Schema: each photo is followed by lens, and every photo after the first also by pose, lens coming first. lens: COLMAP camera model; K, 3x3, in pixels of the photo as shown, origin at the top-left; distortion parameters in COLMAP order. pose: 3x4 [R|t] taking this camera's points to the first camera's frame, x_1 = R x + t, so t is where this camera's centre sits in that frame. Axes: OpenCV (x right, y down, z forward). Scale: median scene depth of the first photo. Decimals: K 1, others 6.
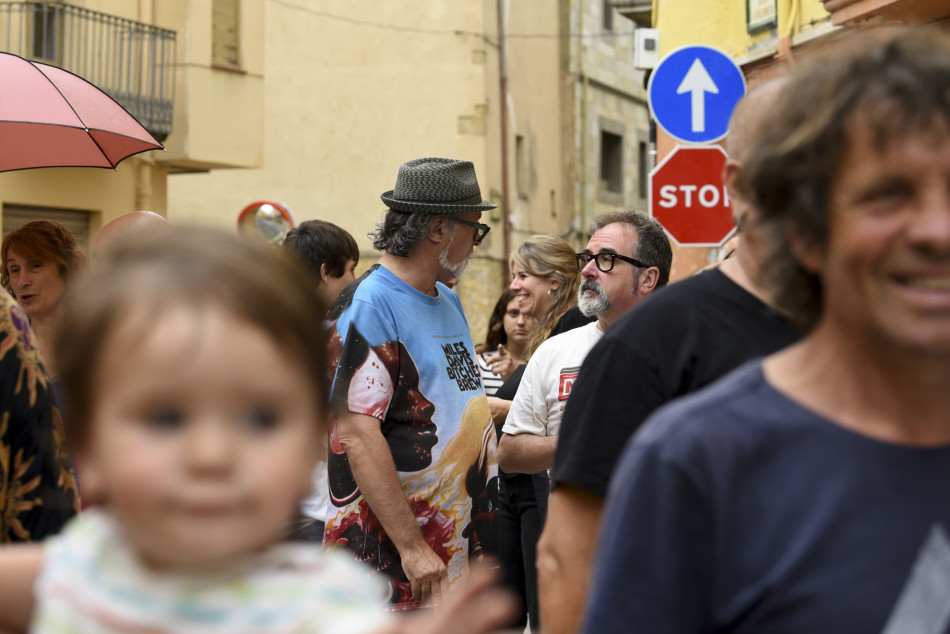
lens RADIAL K [[2109.9, 0, 502.5], [0, 2109.9, 326.2], [0, 0, 1]] dist [-0.008439, 0.000000]
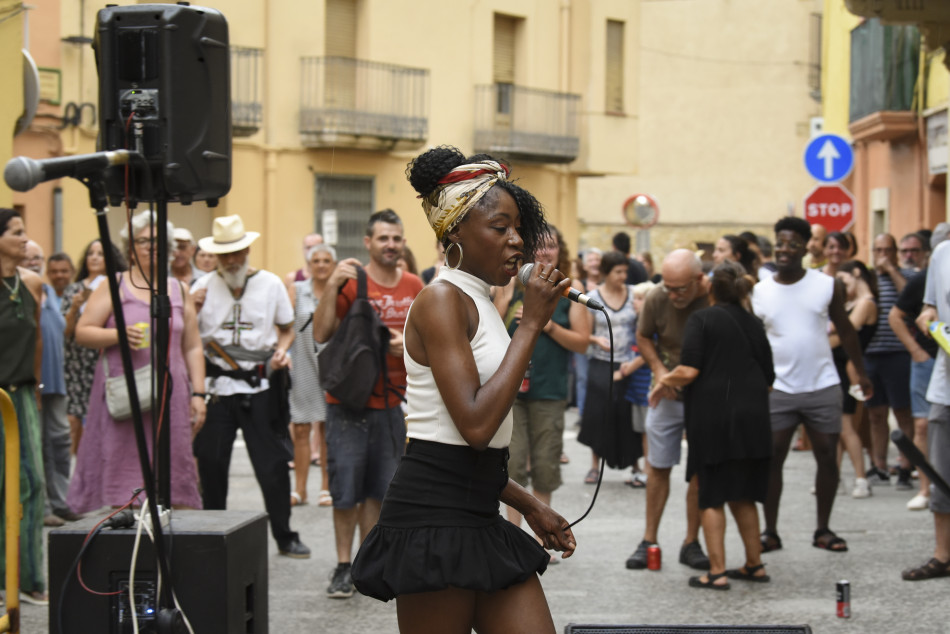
lens RADIAL K [[2096.5, 0, 480.7], [0, 2096.5, 317.0], [0, 0, 1]] dist [0.098516, 0.000000]
pose [[0.975509, 0.011392, -0.219664, 0.119748], [-0.007116, 0.999770, 0.020247, 0.000412], [0.219844, -0.018188, 0.975366, -0.567710]]
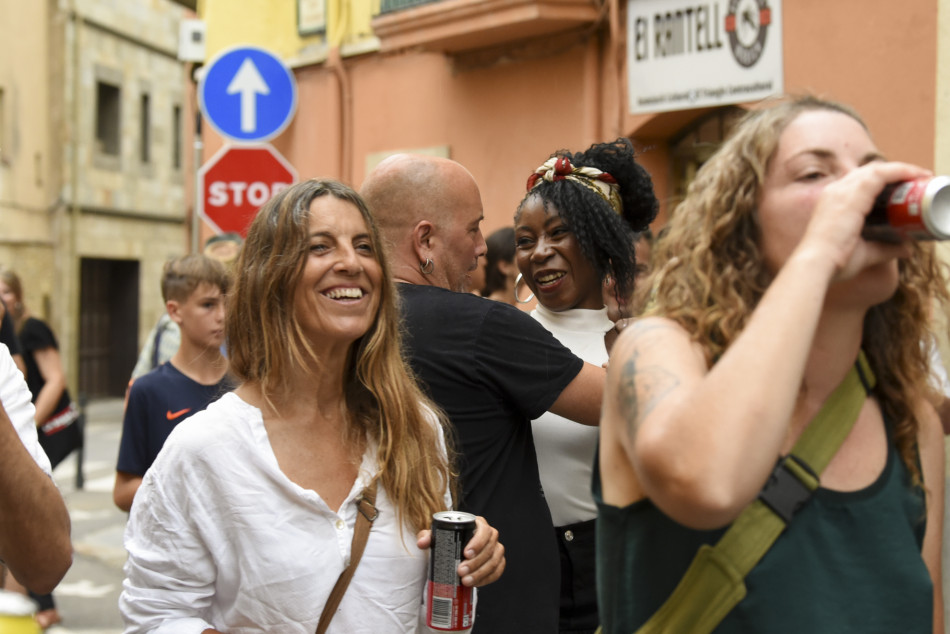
lens RADIAL K [[2848.8, 0, 484.8], [0, 2848.8, 317.6], [0, 0, 1]] dist [0.130467, 0.000000]
pose [[0.981005, 0.008649, 0.193789, -0.035408], [-0.008566, 0.999963, -0.001268, -0.000741], [-0.193792, -0.000416, 0.981042, -0.215610]]
